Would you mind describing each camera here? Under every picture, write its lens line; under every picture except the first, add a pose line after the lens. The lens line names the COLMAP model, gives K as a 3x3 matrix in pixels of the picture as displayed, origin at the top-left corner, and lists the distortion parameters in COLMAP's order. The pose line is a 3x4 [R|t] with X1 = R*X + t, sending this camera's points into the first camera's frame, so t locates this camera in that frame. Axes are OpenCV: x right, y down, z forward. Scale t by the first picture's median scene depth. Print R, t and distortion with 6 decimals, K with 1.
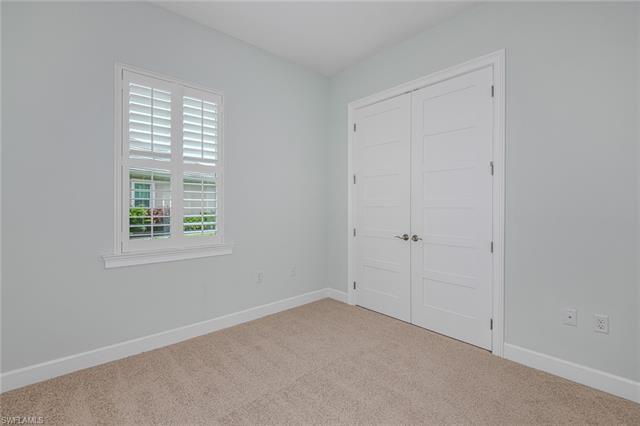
lens RADIAL K [[288.6, 0, 318.3], [0, 288.6, 207.0], [0, 0, 1]] dist [0.032736, -0.000489]
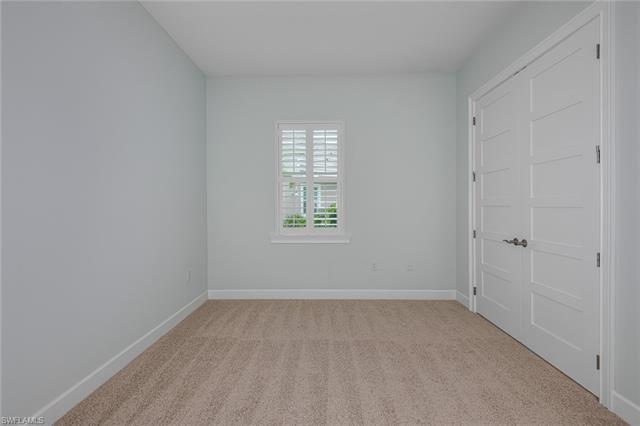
lens RADIAL K [[288.6, 0, 318.3], [0, 288.6, 207.0], [0, 0, 1]] dist [0.032736, -0.000489]
pose [[0.737582, -0.002306, -0.675254, 0.503422], [0.005529, 0.999981, 0.002624, -0.003962], [0.675235, -0.005669, 0.737581, -0.040644]]
